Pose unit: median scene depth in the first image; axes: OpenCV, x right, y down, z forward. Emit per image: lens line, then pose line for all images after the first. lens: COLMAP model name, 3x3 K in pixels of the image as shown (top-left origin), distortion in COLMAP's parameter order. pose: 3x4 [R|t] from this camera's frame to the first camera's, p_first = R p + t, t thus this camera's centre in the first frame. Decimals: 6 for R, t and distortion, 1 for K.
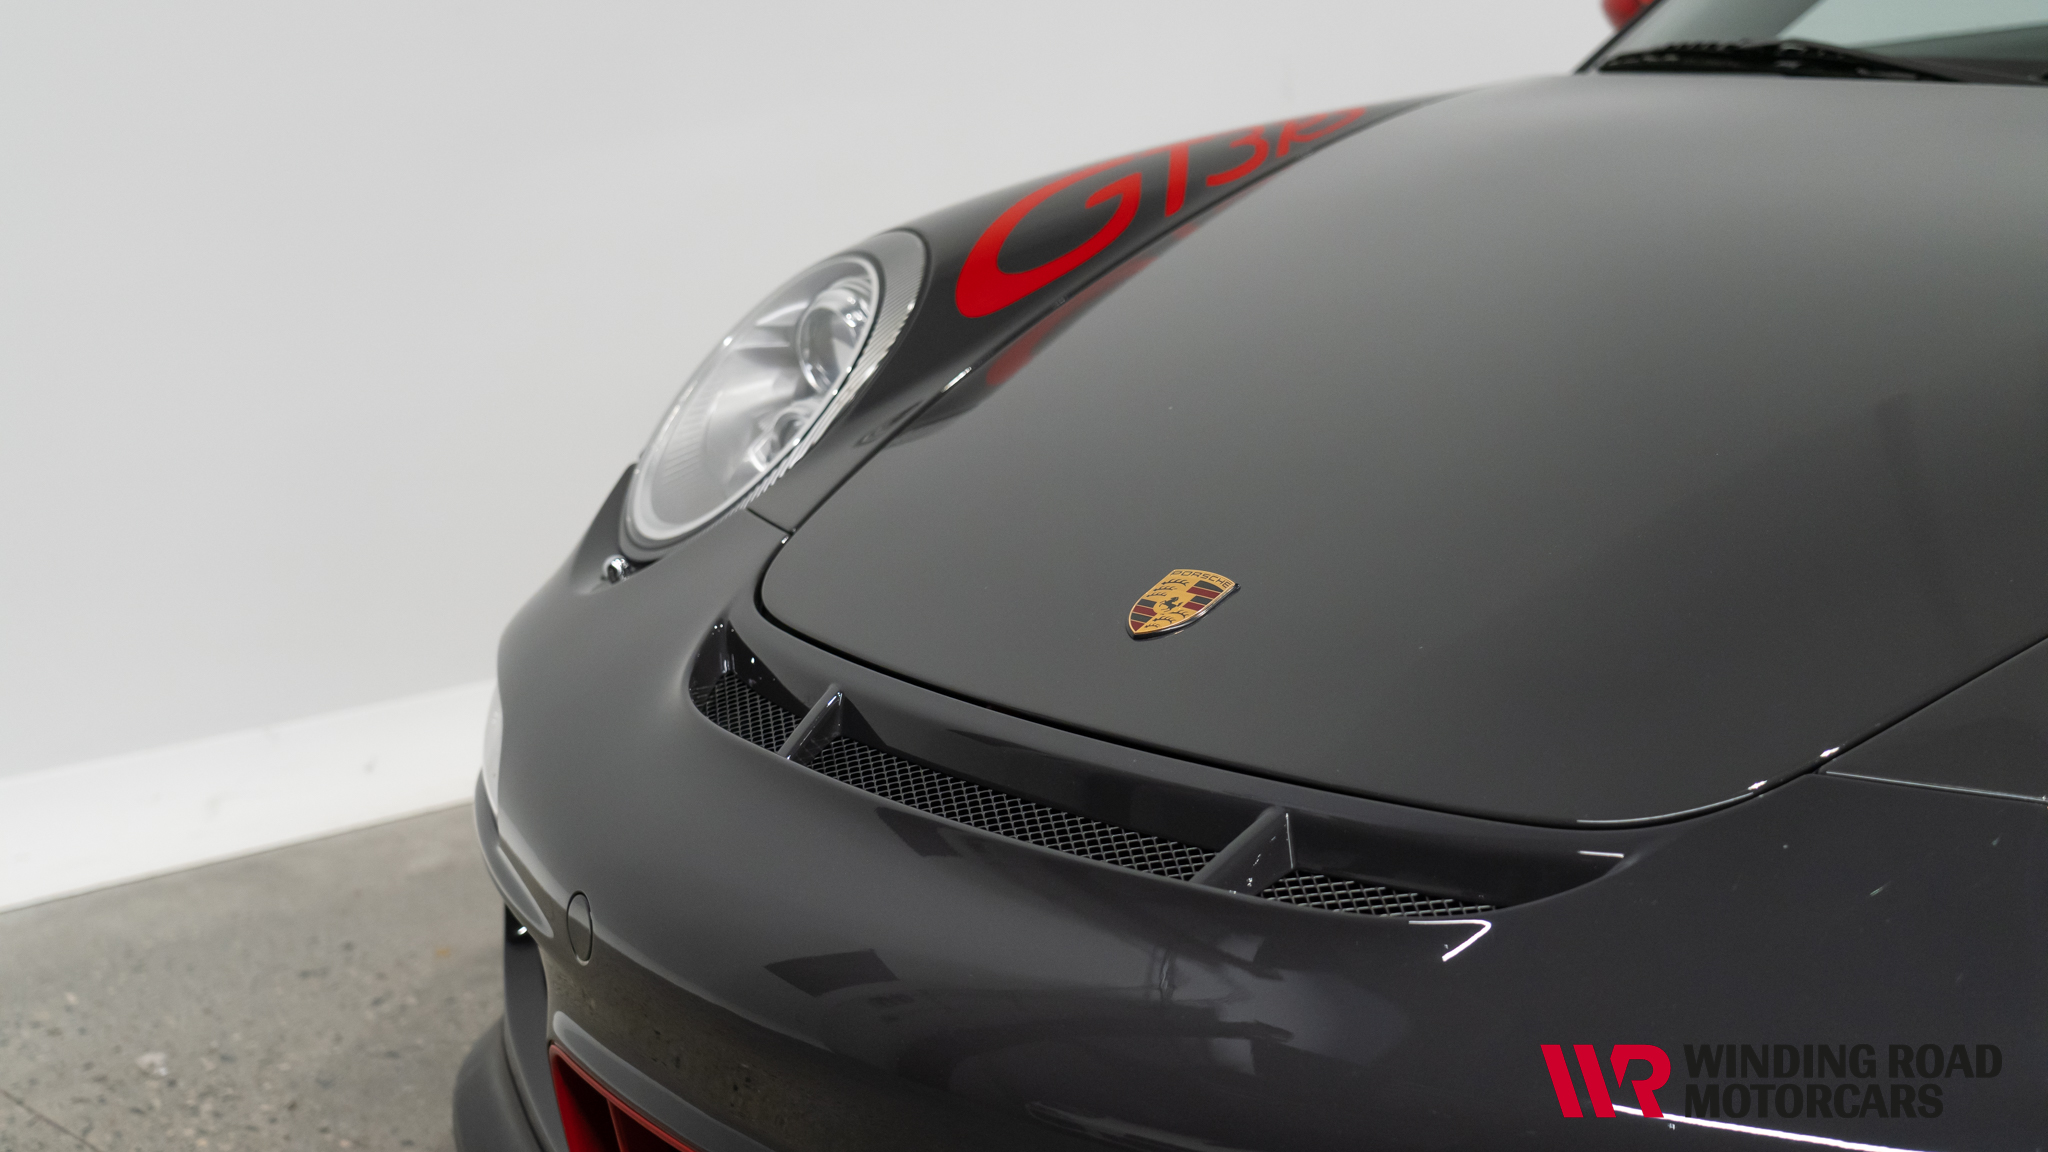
lens RADIAL K [[3137.6, 0, 1035.9], [0, 3137.6, 571.2], [0, 0, 1]] dist [0.025055, 0.000000]
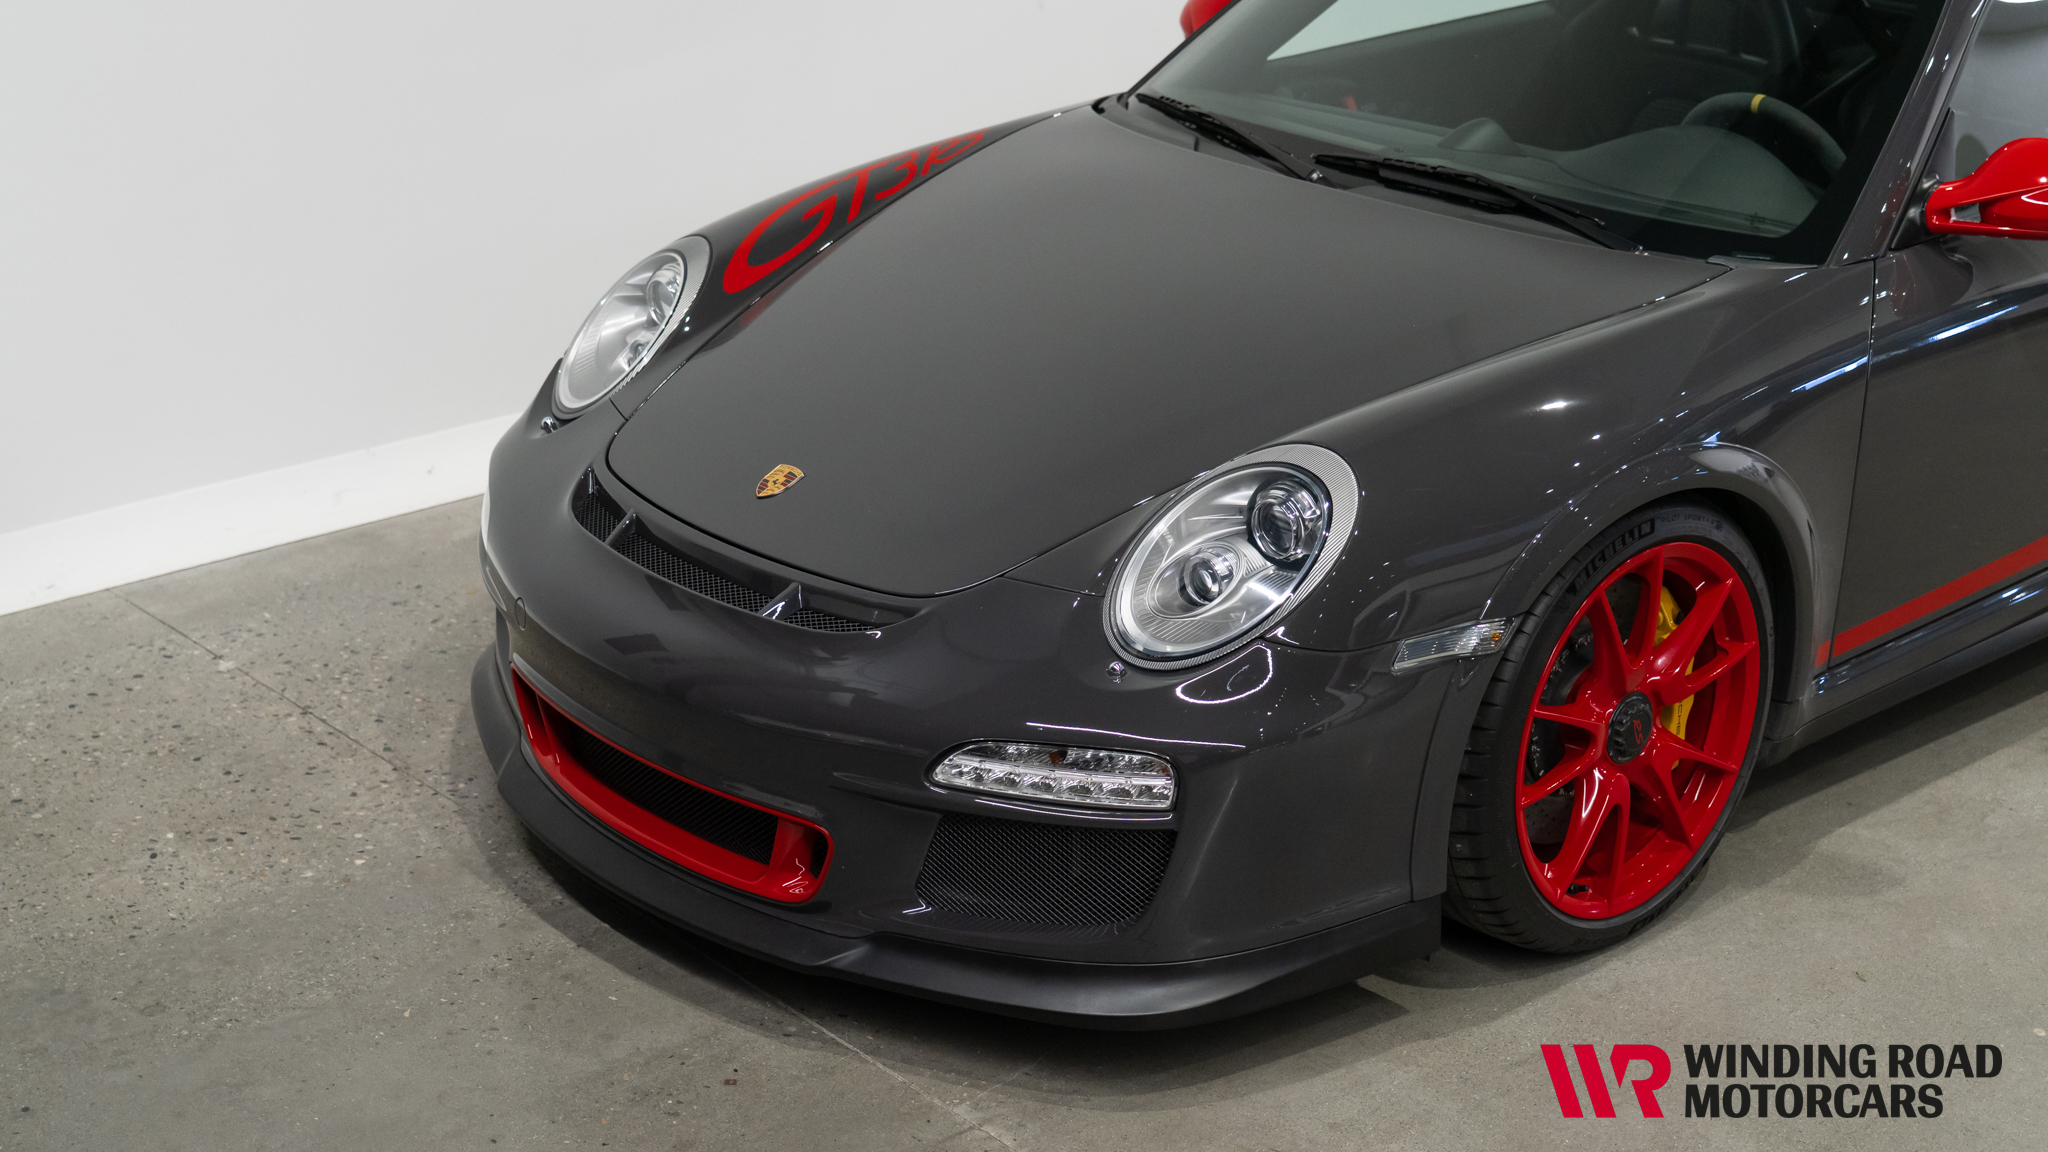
lens RADIAL K [[3137.6, 0, 1018.7], [0, 3137.6, 583.1], [0, 0, 1]] dist [0.025055, 0.000000]
pose [[0.999499, 0.019167, -0.025200, 0.202543], [-0.015161, 0.988491, 0.150516, -0.191094], [0.027795, -0.150059, 0.988286, -0.914537]]
